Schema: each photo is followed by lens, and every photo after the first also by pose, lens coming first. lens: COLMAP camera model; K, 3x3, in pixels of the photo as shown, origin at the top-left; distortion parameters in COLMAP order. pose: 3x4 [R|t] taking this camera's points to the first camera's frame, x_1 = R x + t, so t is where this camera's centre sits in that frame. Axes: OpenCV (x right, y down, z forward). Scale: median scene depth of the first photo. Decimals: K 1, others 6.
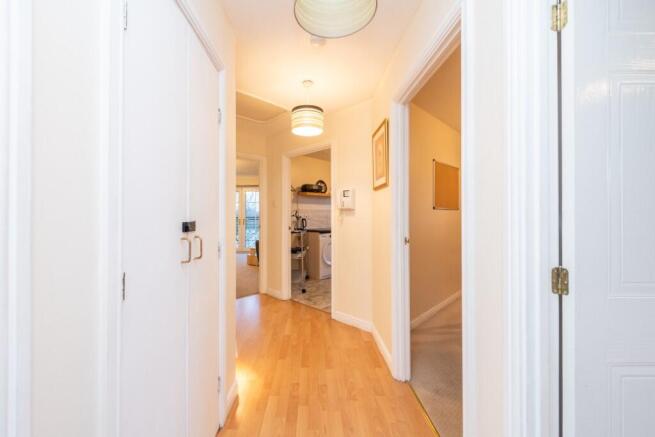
lens RADIAL K [[258.4, 0, 329.2], [0, 258.4, 219.2], [0, 0, 1]] dist [-0.001051, -0.000318]
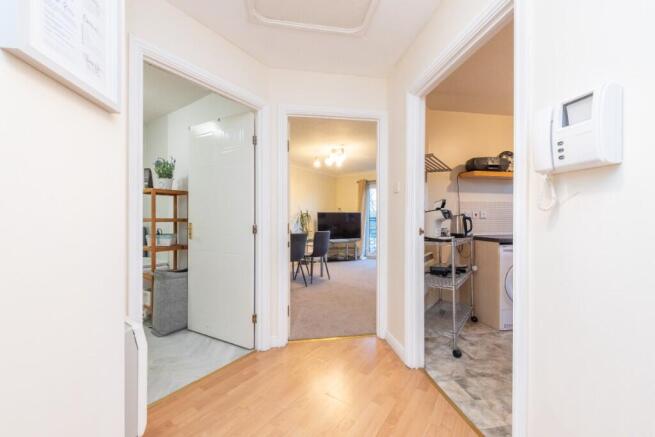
lens RADIAL K [[249.0, 0, 329.3], [0, 249.0, 222.1], [0, 0, 1]] dist [0.000018, -0.000078]
pose [[0.770666, 0.004090, -0.637226, 0.021842], [-0.007705, 0.999966, -0.002901, 0.015491], [0.637192, 0.007145, 0.770672, 0.427702]]
